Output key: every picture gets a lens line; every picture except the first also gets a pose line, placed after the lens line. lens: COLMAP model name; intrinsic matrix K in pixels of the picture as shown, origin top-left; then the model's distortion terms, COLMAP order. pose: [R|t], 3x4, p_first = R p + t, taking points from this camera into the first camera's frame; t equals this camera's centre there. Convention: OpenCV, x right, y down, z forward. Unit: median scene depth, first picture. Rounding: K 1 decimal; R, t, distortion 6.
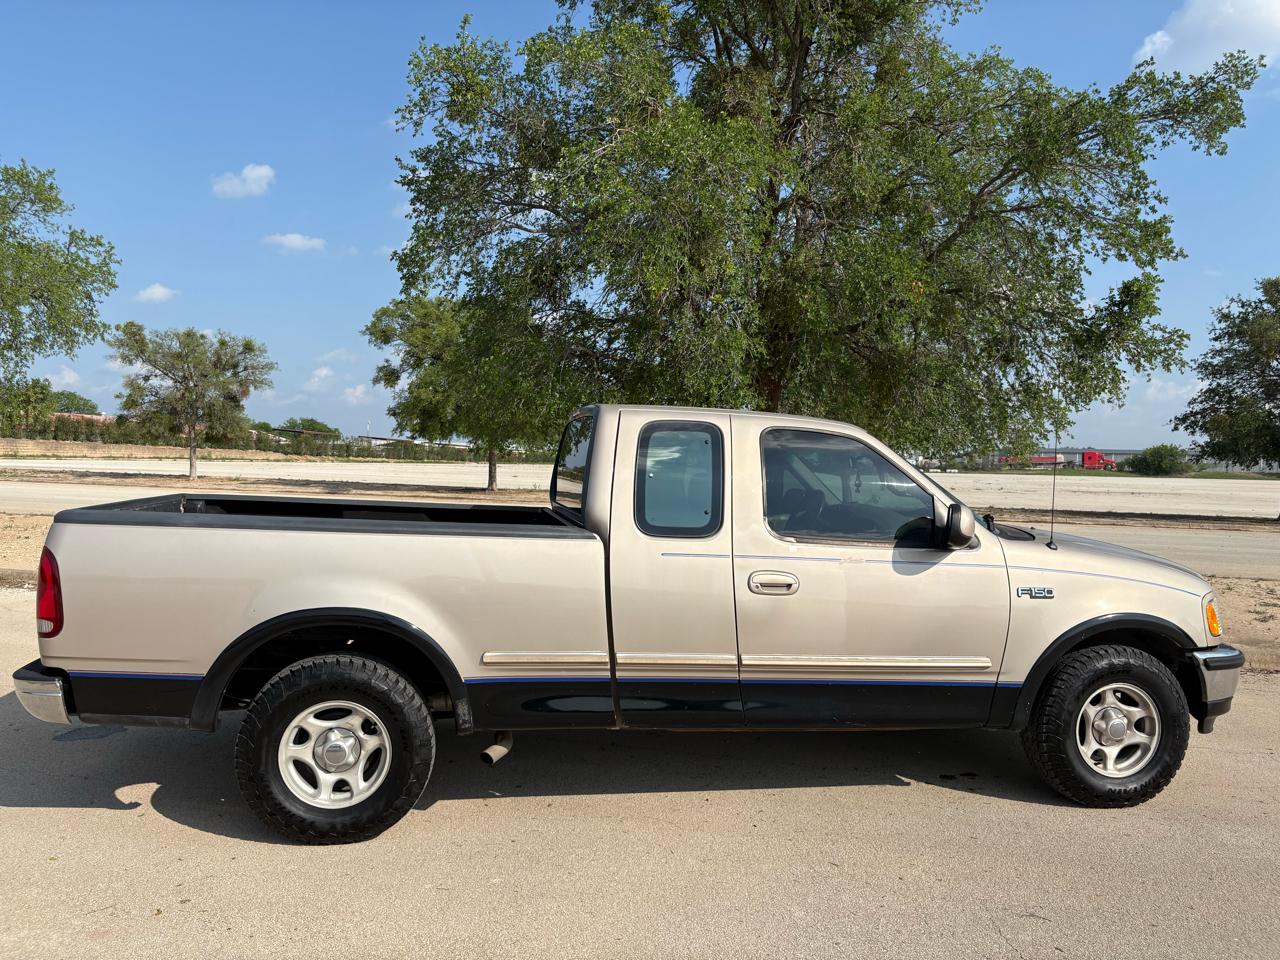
lens RADIAL K [[988.8, 0, 645.1], [0, 988.8, 498.3], [0, 0, 1]] dist [0.028413, -0.028560]
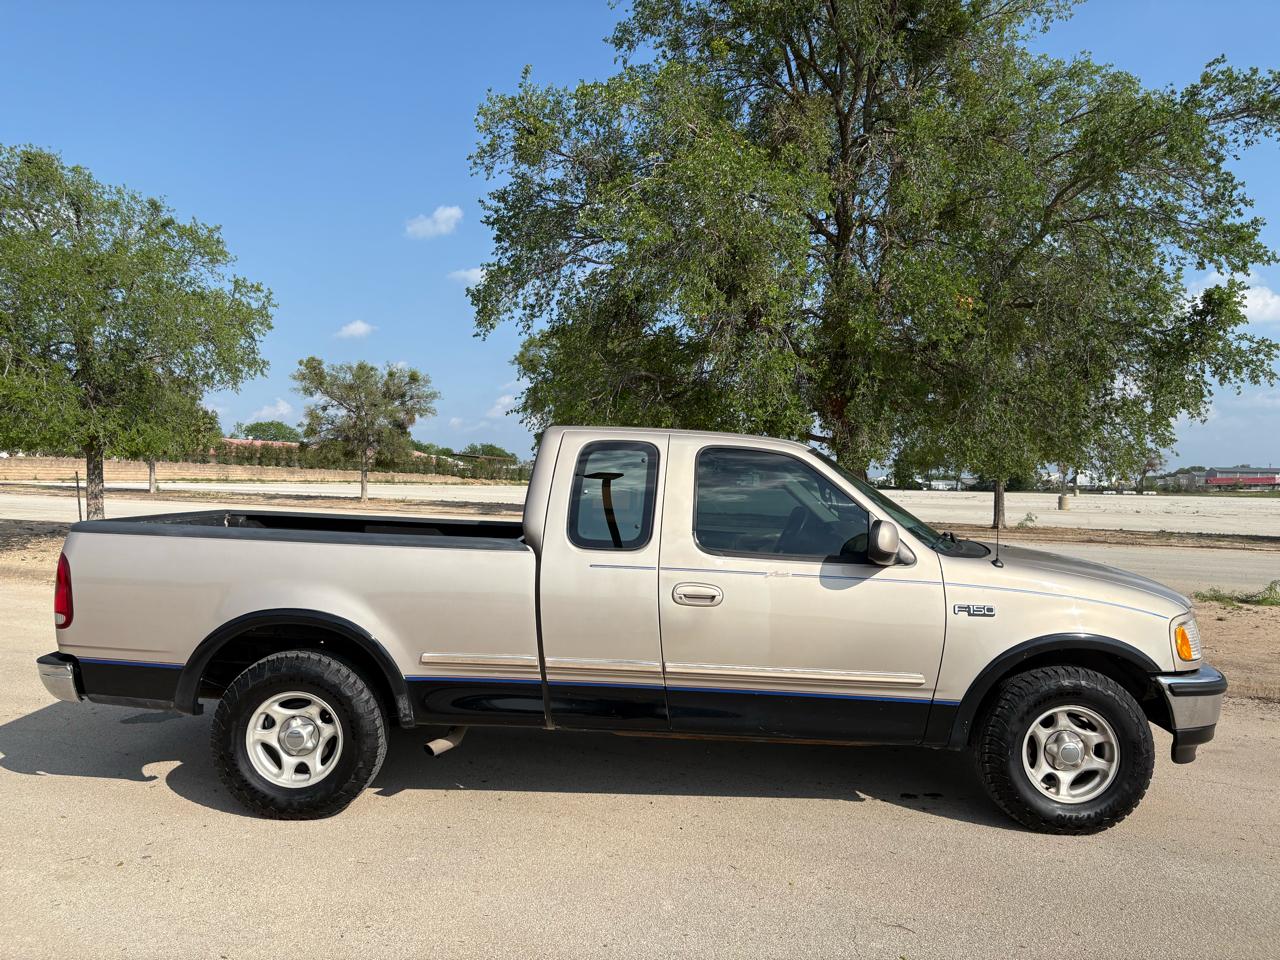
lens RADIAL K [[988.8, 0, 639.5], [0, 988.8, 498.1], [0, 0, 1]] dist [0.028413, -0.028560]
pose [[0.983840, 0.000347, -0.179048, 0.130041], [-0.004477, 0.999733, -0.022659, 0.003582], [0.178992, 0.023094, 0.983579, -0.021350]]
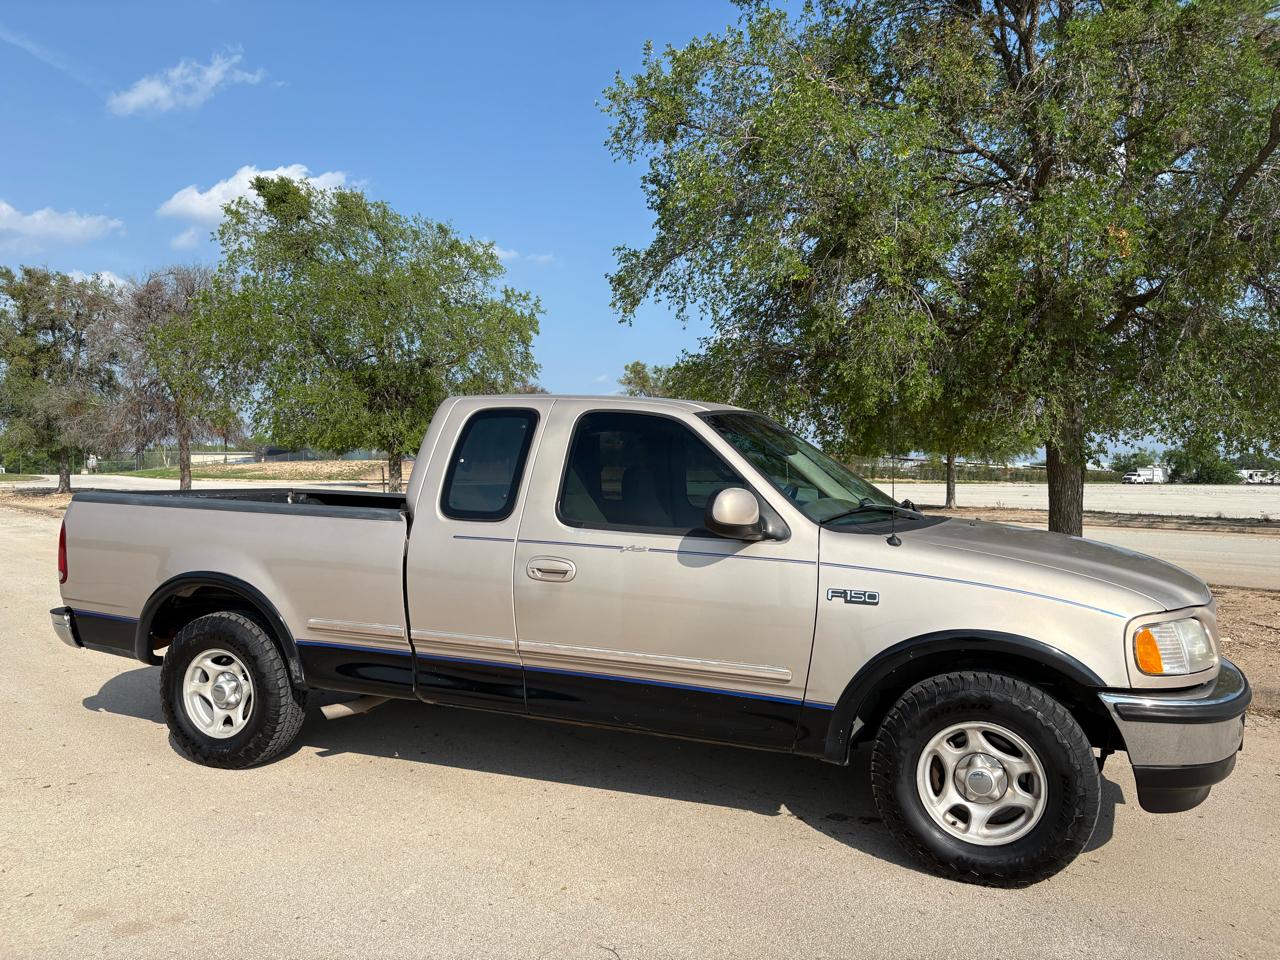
lens RADIAL K [[988.8, 0, 634.1], [0, 988.8, 491.6], [0, 0, 1]] dist [0.028413, -0.028560]
pose [[0.845423, -0.004224, -0.534081, 0.370509], [-0.011375, 0.999600, -0.025911, 0.017035], [0.533976, 0.027981, 0.845036, 0.112946]]
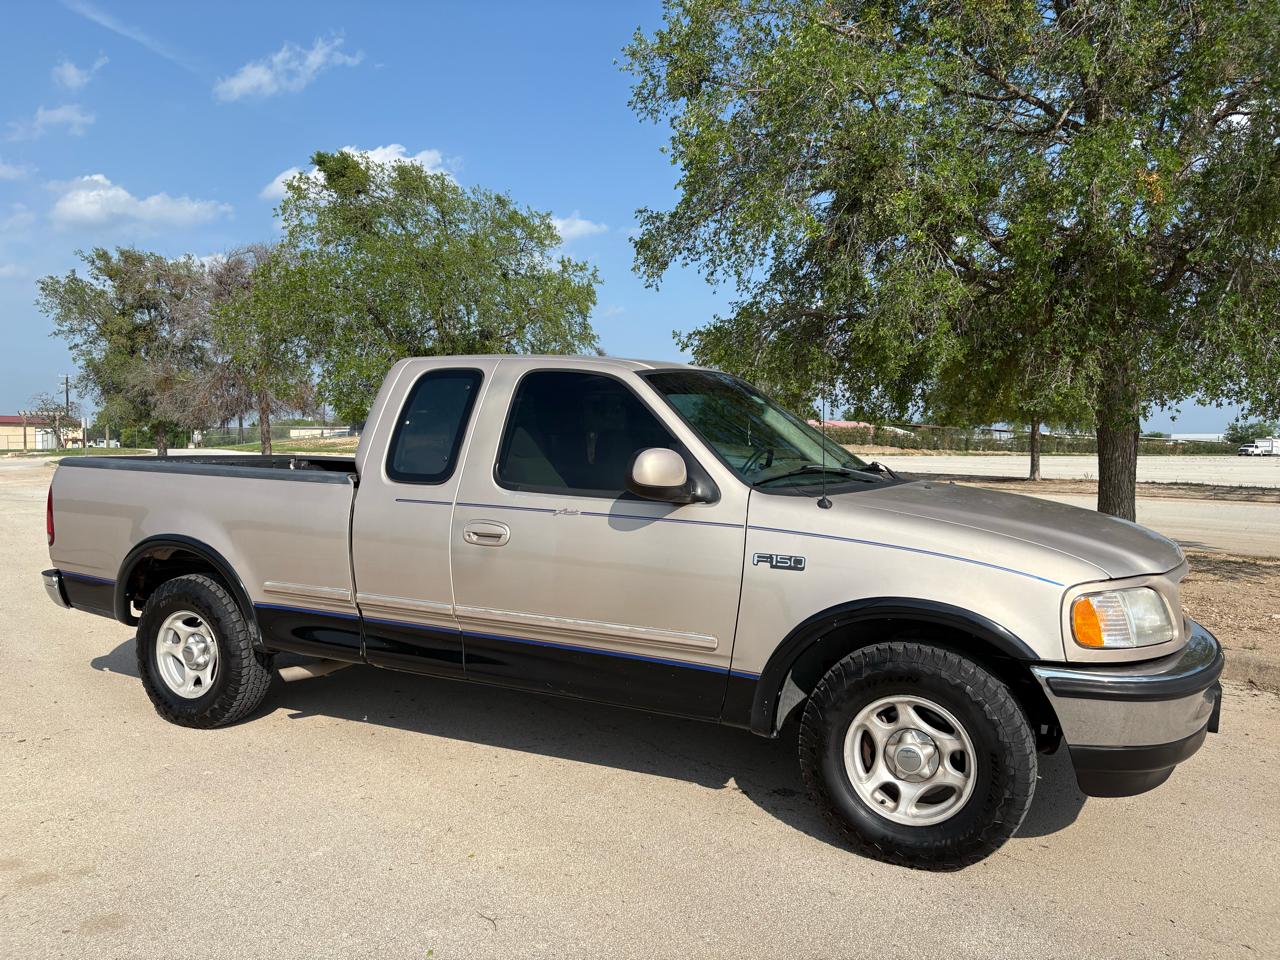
lens RADIAL K [[988.8, 0, 636.7], [0, 988.8, 490.0], [0, 0, 1]] dist [0.028413, -0.028560]
pose [[0.793549, 0.010199, -0.608421, 0.424605], [-0.012798, 0.999918, 0.000070, 0.021809], [0.608372, 0.007731, 0.793614, 0.171511]]
